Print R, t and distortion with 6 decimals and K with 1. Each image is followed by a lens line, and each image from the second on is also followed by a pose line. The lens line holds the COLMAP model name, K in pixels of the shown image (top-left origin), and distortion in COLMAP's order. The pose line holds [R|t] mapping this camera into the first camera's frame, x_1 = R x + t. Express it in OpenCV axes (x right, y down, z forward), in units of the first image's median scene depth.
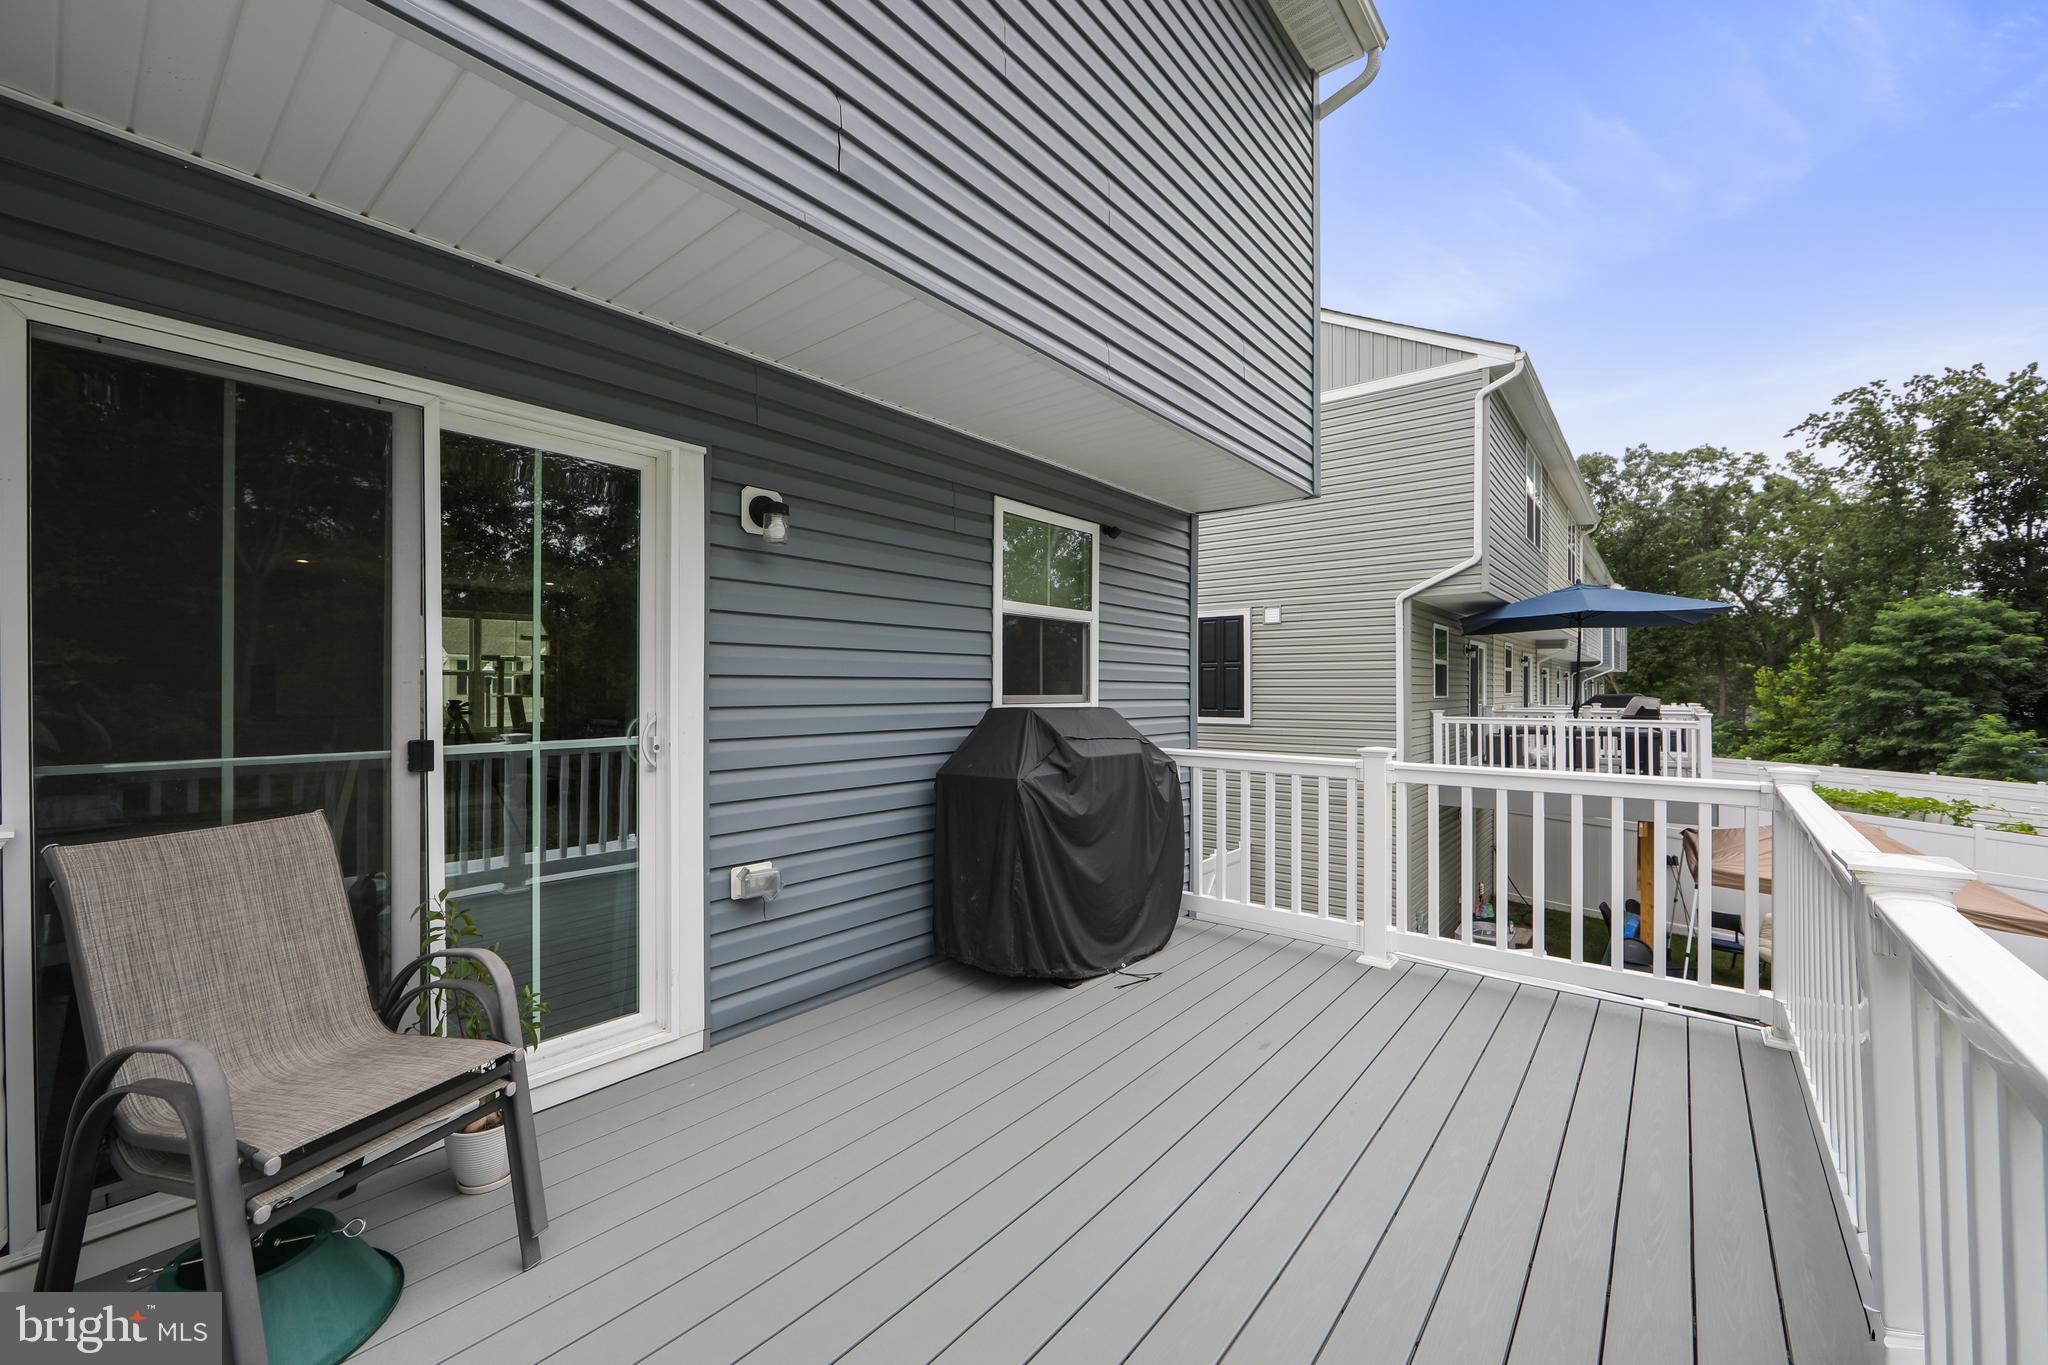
lens RADIAL K [[802.5, 0, 1027.2], [0, 802.5, 681.7], [0, 0, 1]] dist [-0.003747, 0.000244]
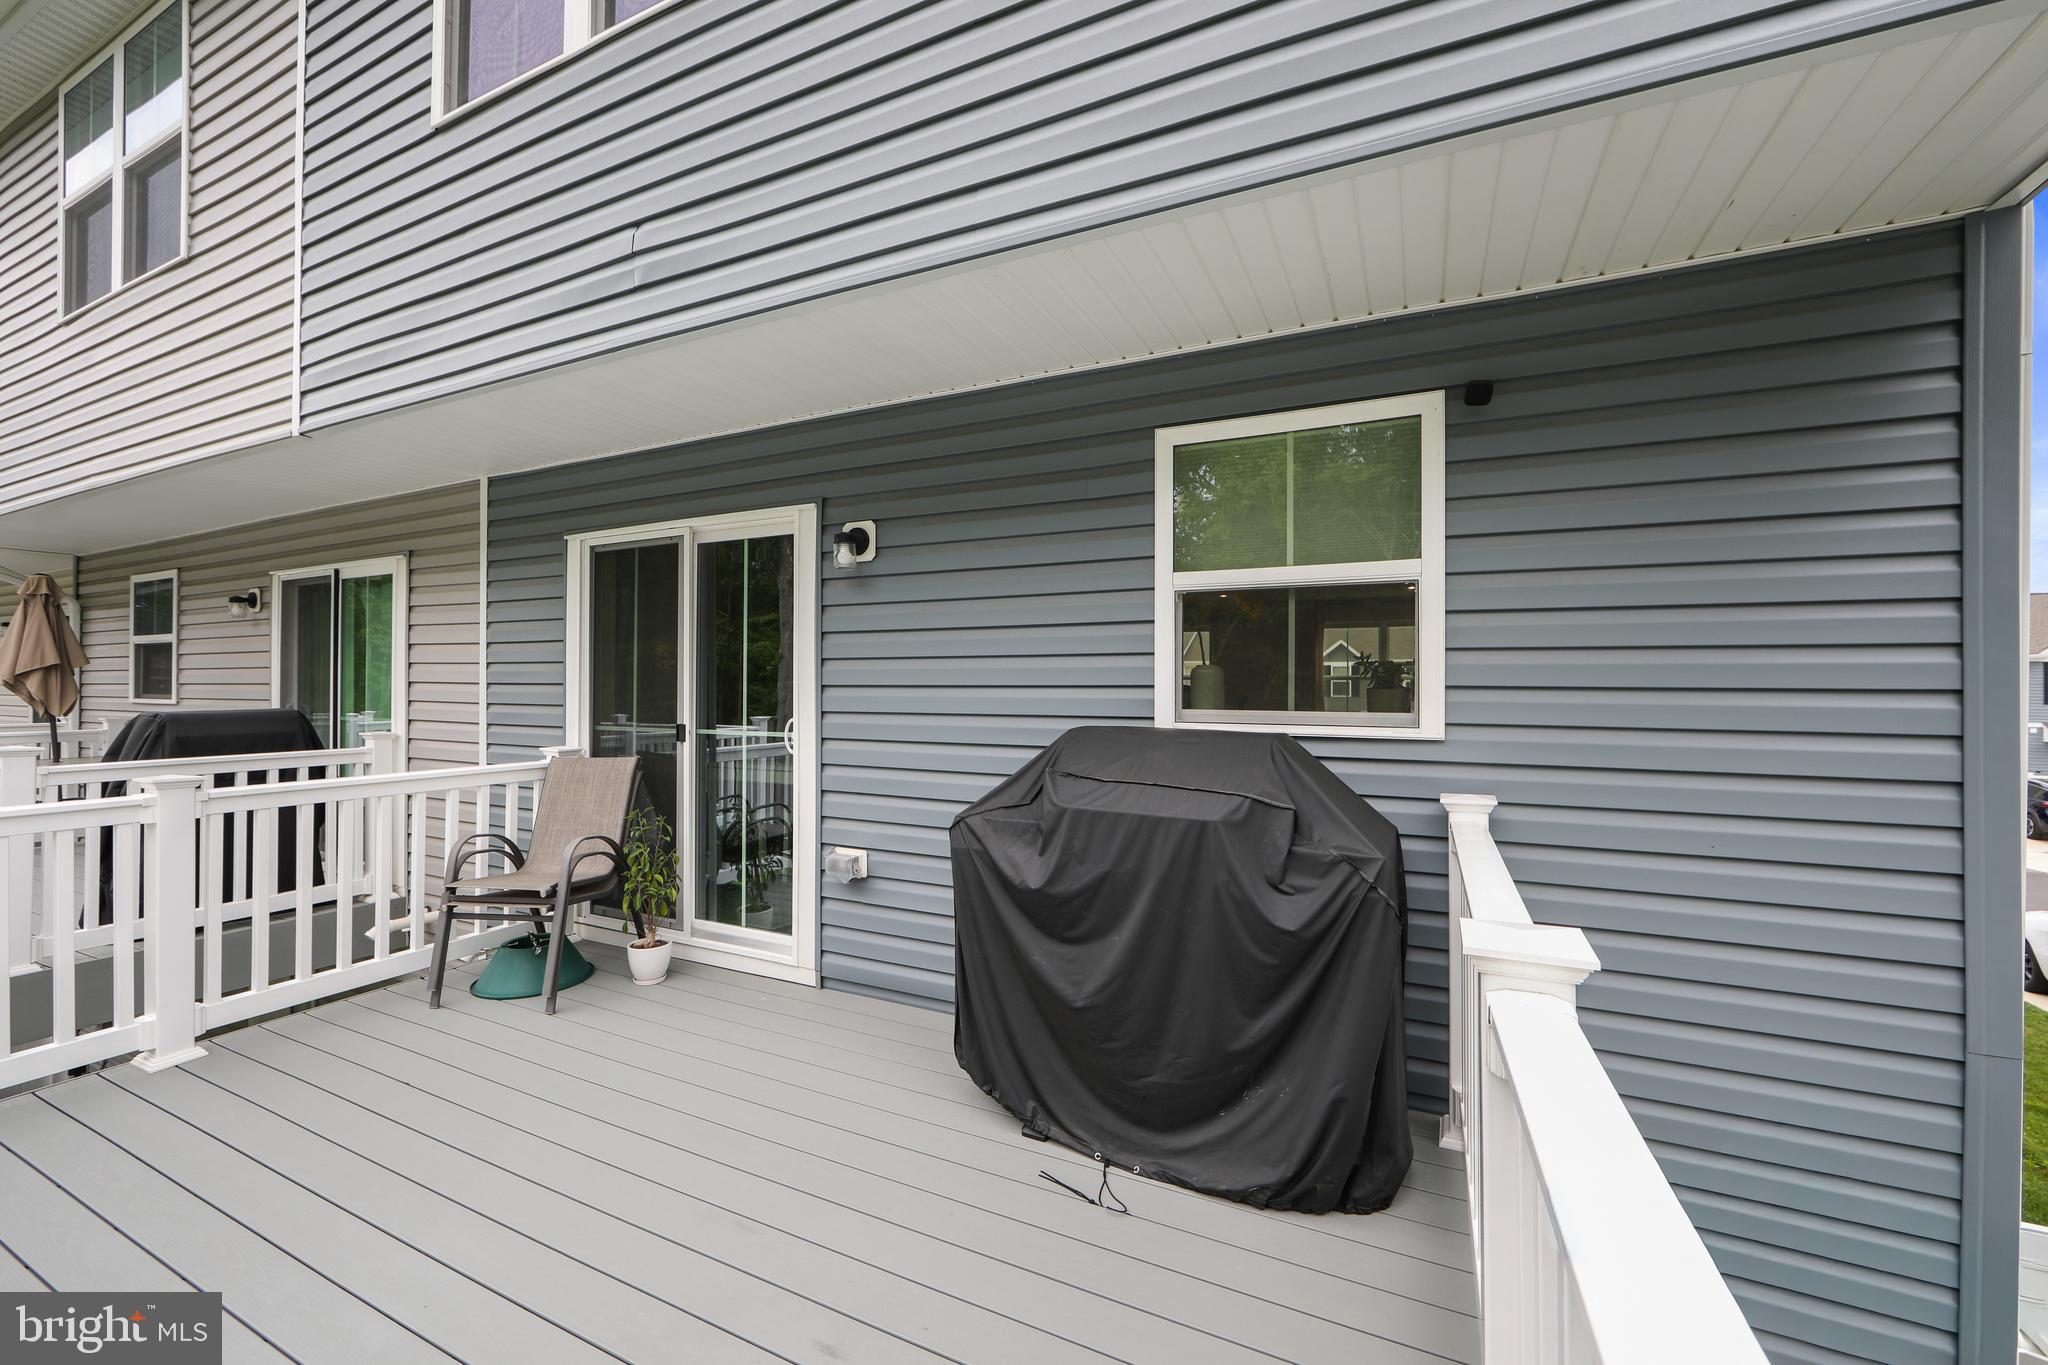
lens RADIAL K [[802.5, 0, 1021.7], [0, 802.5, 687.0], [0, 0, 1]] dist [-0.003747, 0.000244]
pose [[0.235071, -0.014227, -0.971874, 0.625512], [-0.004385, 0.999867, -0.015698, 0.009326], [0.971968, 0.007952, 0.234977, 0.720404]]
